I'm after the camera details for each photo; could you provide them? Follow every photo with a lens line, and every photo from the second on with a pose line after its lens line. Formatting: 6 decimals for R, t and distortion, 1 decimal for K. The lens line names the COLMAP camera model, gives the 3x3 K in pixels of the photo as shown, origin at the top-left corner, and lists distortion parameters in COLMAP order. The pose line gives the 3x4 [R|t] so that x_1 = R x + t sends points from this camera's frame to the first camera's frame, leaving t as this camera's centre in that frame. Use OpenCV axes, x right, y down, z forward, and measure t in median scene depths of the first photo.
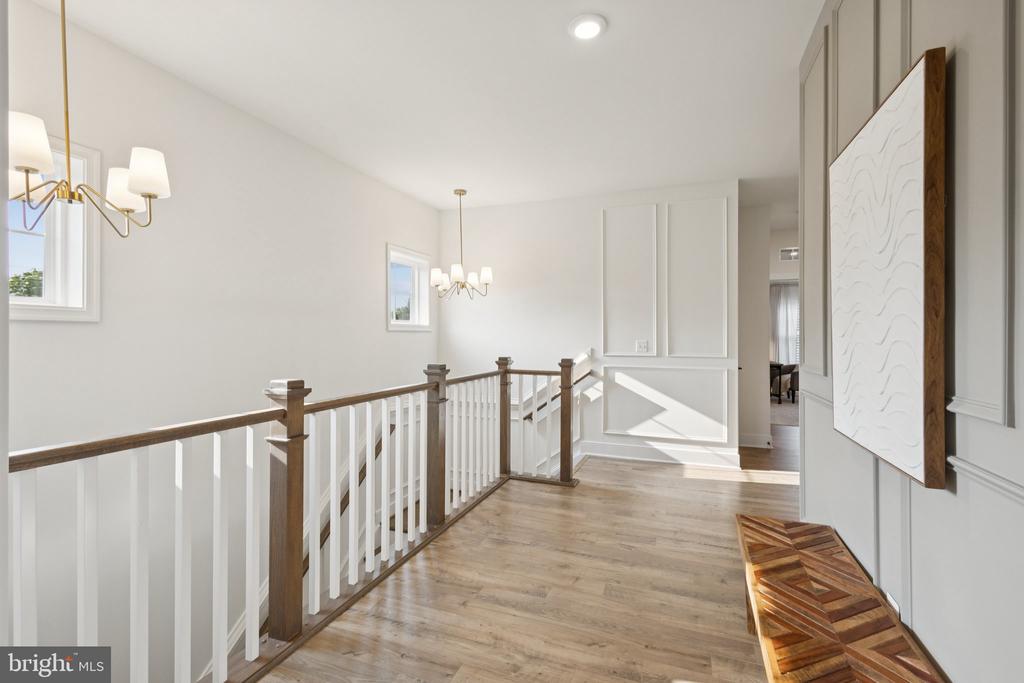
lens RADIAL K [[465.2, 0, 512.0], [0, 465.2, 341.5], [0, 0, 1]] dist [0.000192, 0.000002]
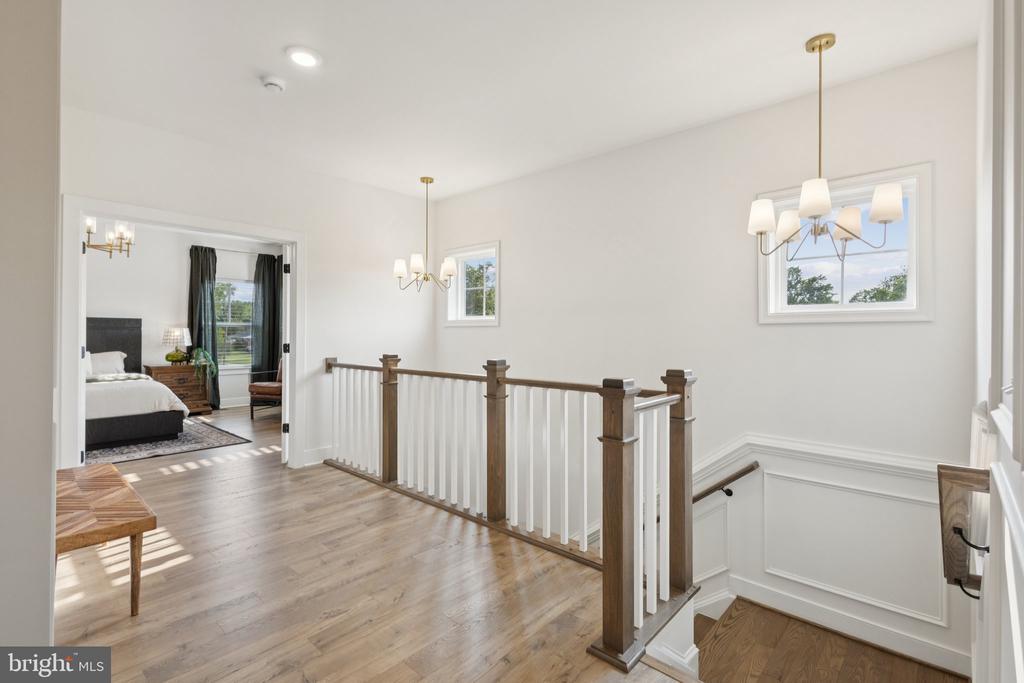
lens RADIAL K [[479.1, 0, 512.0], [0, 479.1, 341.5], [0, 0, 1]] dist [-0.003167, -0.000560]
pose [[-0.363633, 0.015901, -0.931407, 0.935770], [-0.009874, 0.999732, 0.020922, -0.010814], [0.931490, 0.016804, -0.363379, 1.697754]]
